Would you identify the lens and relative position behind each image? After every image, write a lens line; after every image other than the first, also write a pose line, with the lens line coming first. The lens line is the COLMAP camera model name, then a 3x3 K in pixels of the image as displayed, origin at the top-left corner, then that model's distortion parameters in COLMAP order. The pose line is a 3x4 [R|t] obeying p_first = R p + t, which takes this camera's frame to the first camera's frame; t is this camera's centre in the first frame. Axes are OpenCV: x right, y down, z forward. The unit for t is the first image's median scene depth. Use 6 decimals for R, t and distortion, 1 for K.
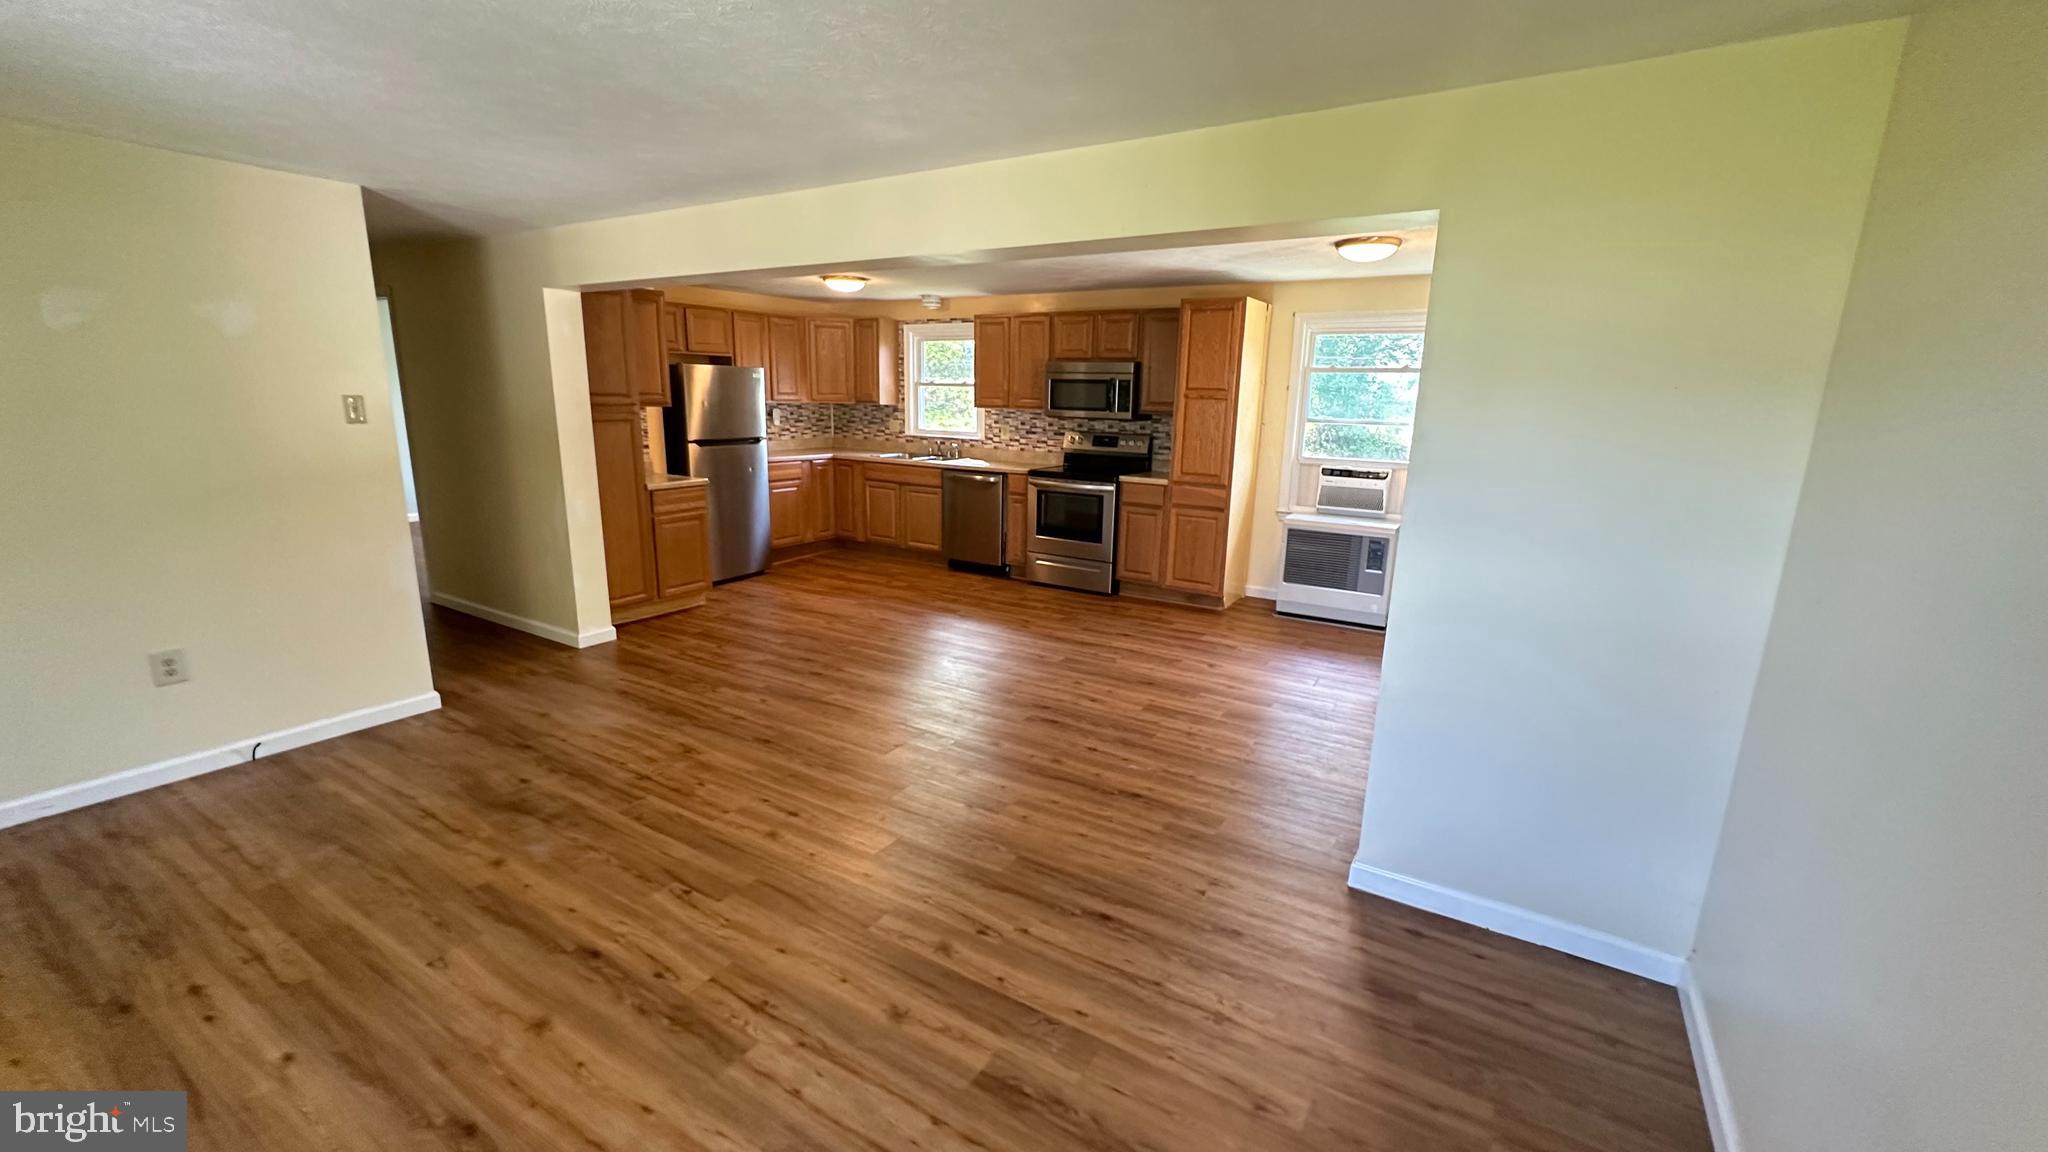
lens RADIAL K [[817.2, 0, 1021.7], [0, 817.2, 581.7], [0, 0, 1]] dist [0.000665, 0.000221]
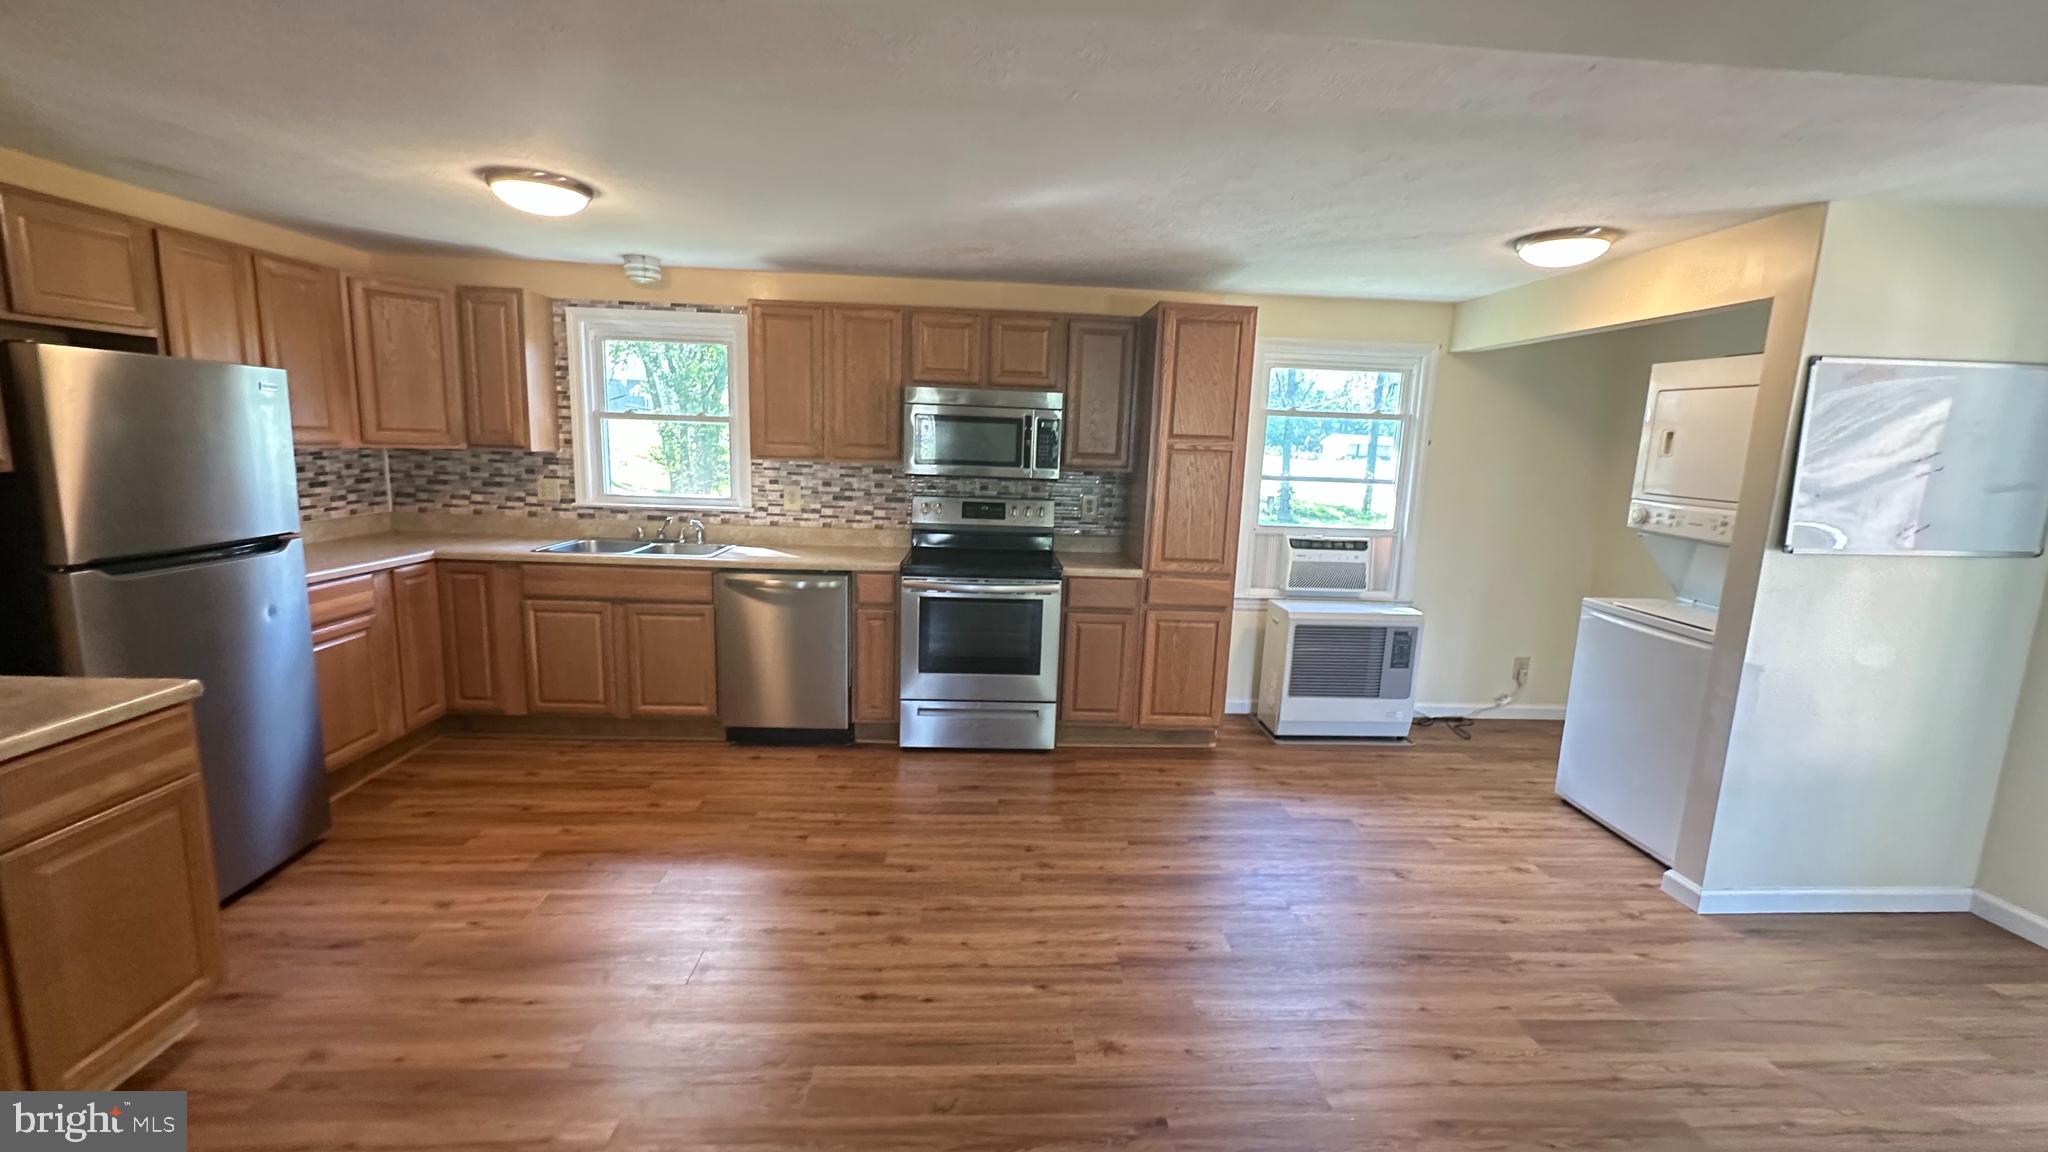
lens RADIAL K [[817.5, 0, 1023.8], [0, 817.5, 578.6], [0, 0, 1]] dist [-0.002764, 0.000260]
pose [[0.823159, -0.086006, 0.561260, -0.266529], [0.110310, 0.993852, -0.009489, -0.117523], [-0.556993, 0.069723, 0.827585, 0.483447]]
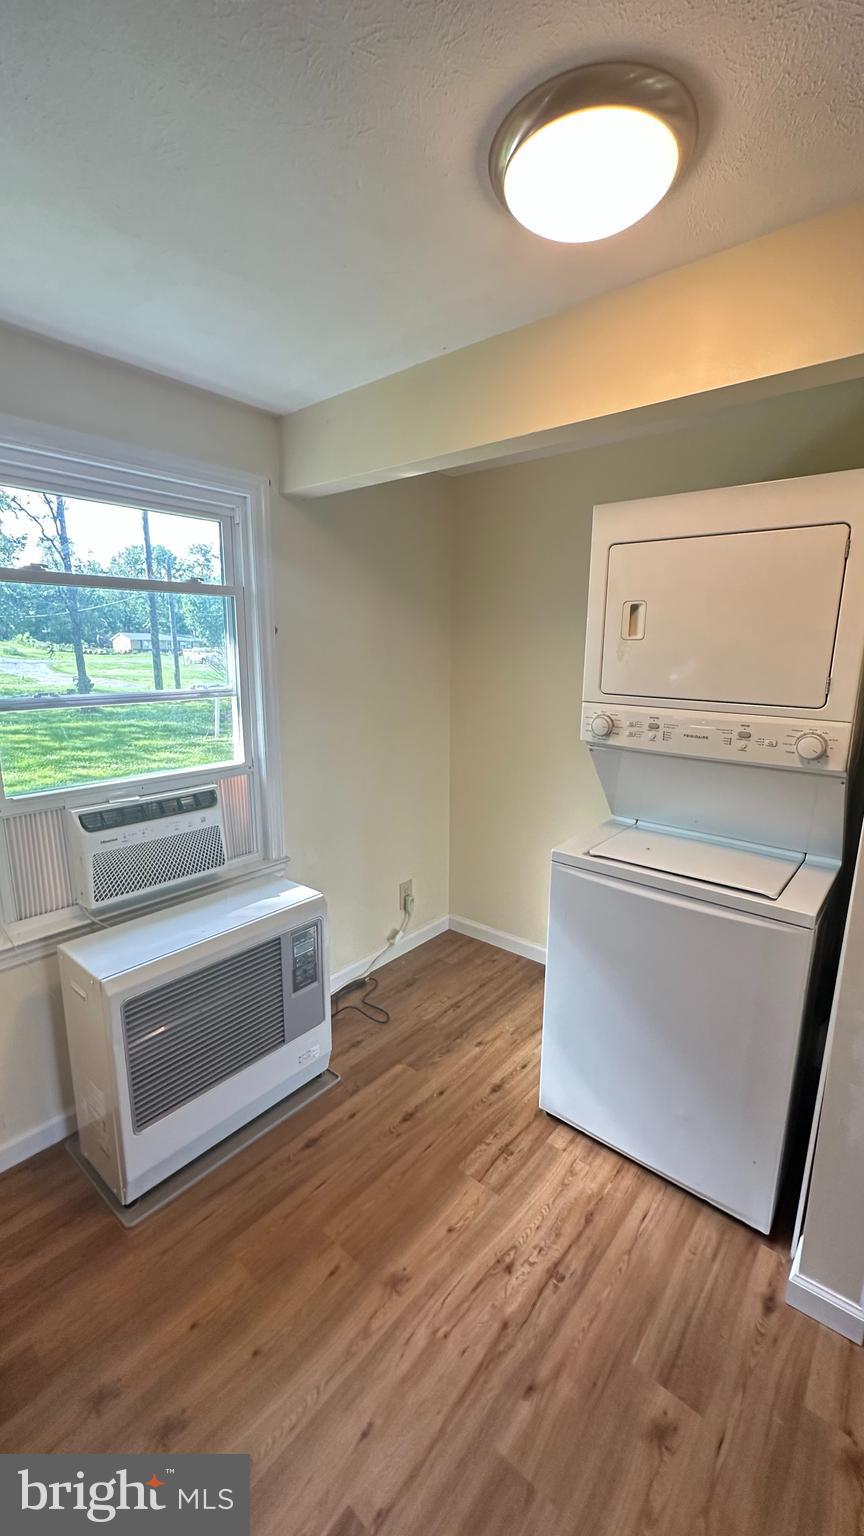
lens RADIAL K [[613.1, 0, 432.0], [0, 613.1, 768.0], [0, 0, 1]] dist [-0.002764, 0.000260]
pose [[0.146869, -0.209502, 0.966715, 0.095363], [0.223165, 0.959133, 0.173955, -0.169594], [-0.963653, 0.190189, 0.187620, 0.736137]]
